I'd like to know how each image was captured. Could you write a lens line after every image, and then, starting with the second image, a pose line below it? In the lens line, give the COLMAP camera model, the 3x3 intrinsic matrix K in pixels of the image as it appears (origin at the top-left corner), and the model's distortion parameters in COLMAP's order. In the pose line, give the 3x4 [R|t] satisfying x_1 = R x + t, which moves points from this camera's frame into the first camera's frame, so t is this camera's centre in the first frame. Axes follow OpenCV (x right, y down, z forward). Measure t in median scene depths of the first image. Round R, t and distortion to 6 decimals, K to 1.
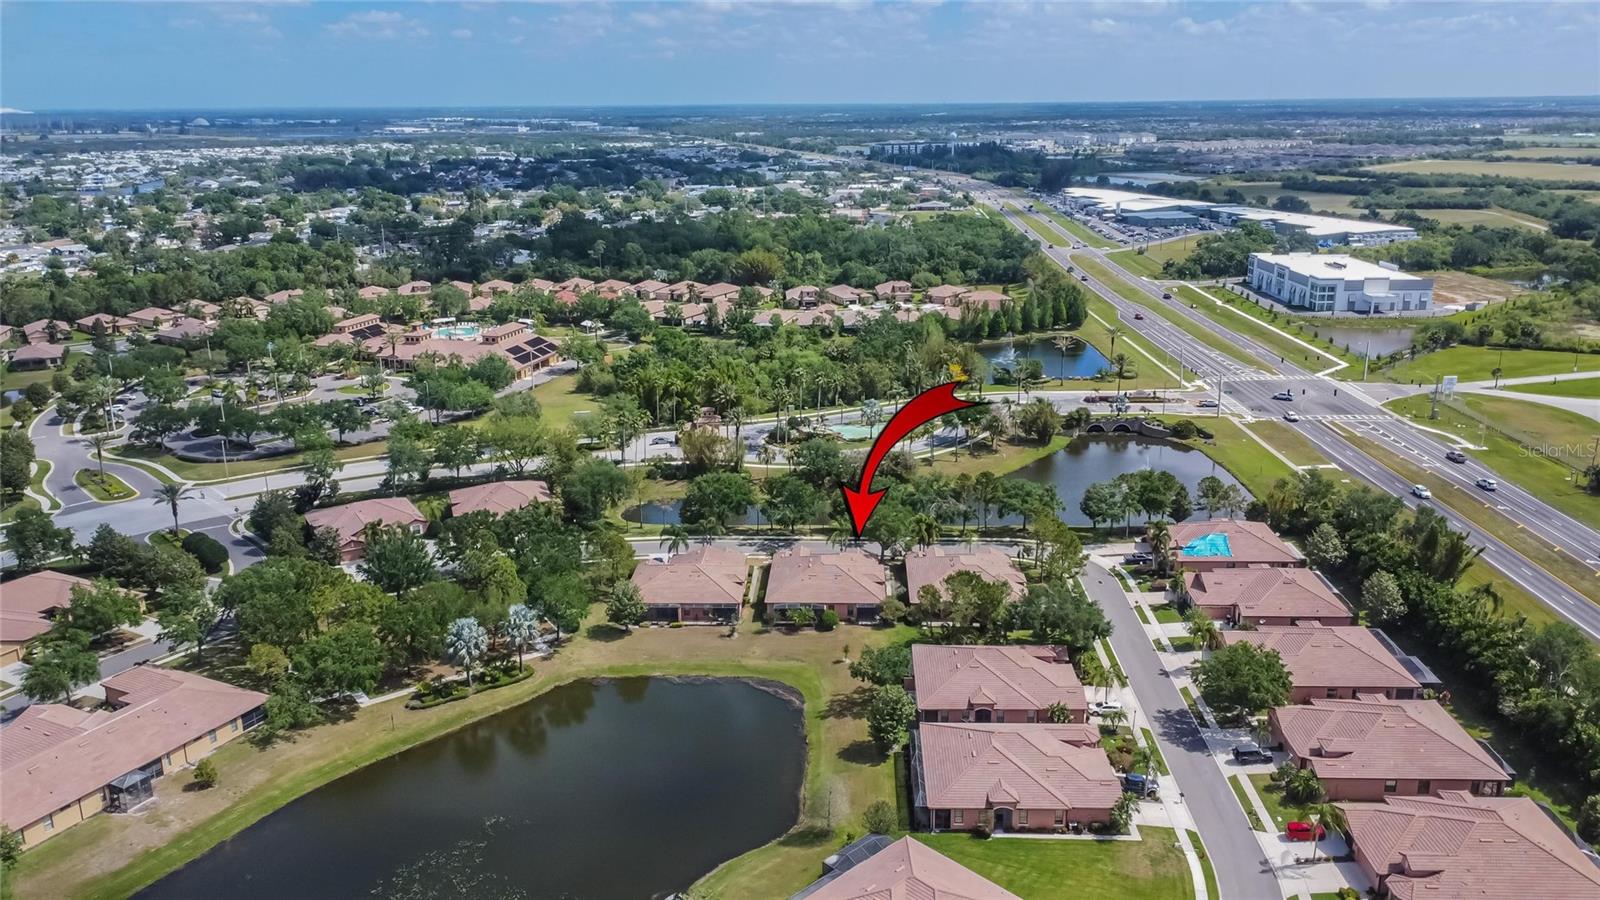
lens RADIAL K [[1195.7, 0, 800.0], [0, 1195.7, 450.0], [0, 0, 1]] dist [0.038153, -0.033072]
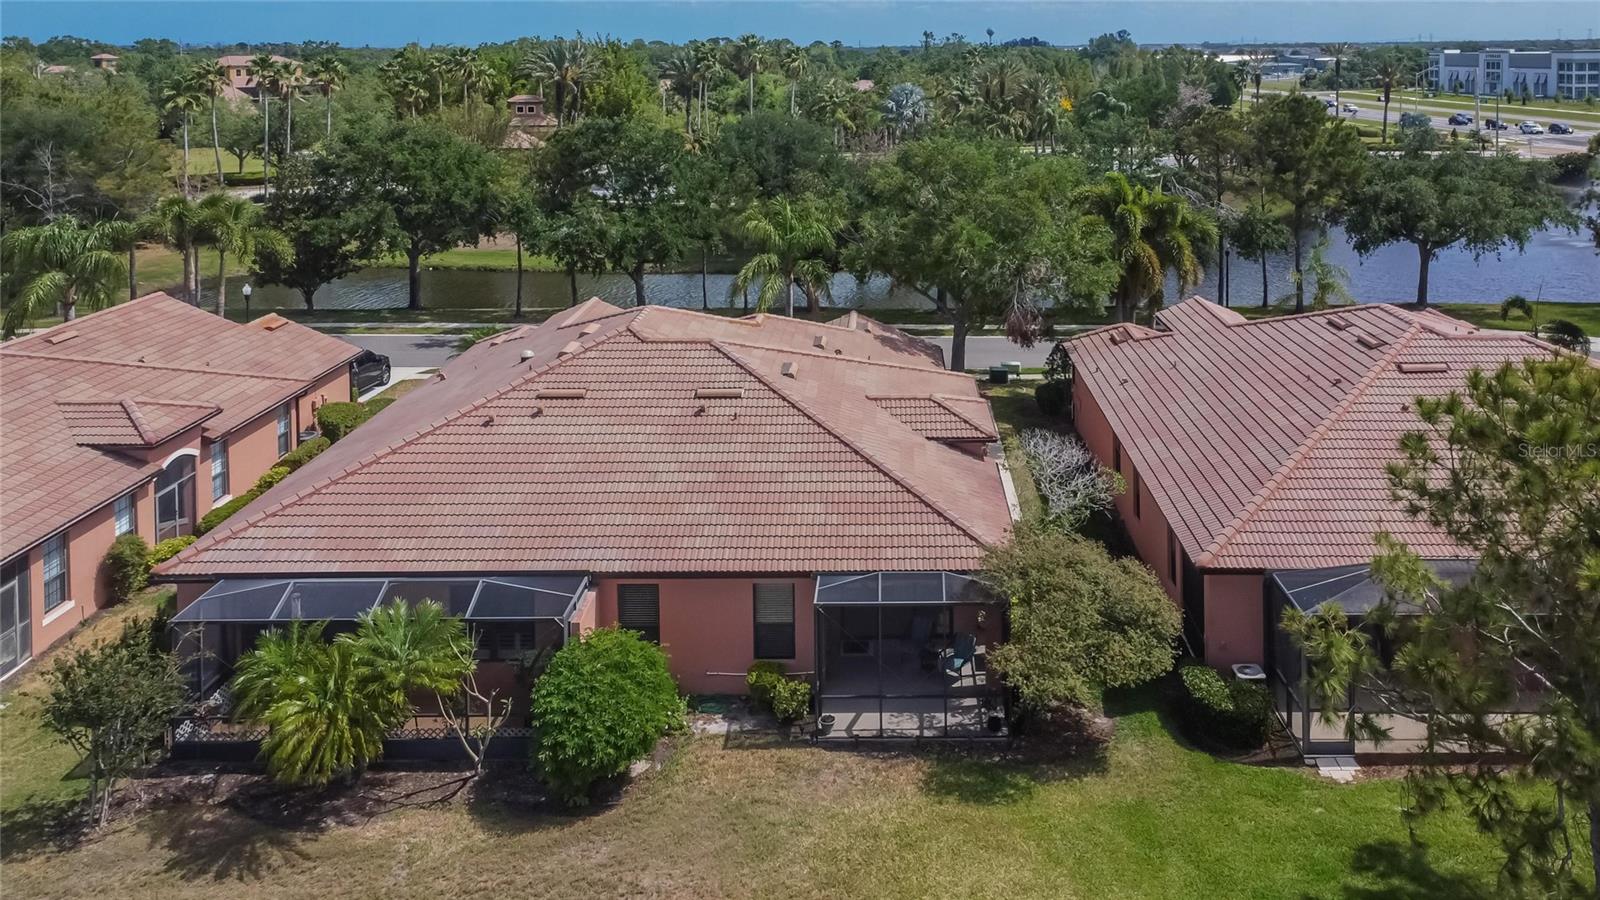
lens RADIAL K [[1195.7, 0, 800.0], [0, 1195.7, 450.0], [0, 0, 1]] dist [0.038153, -0.033072]
pose [[0.999737, 0.001760, -0.022869, 0.048772], [-0.000355, 0.998119, 0.061300, 0.105642], [0.022934, -0.061276, 0.997857, 0.867310]]
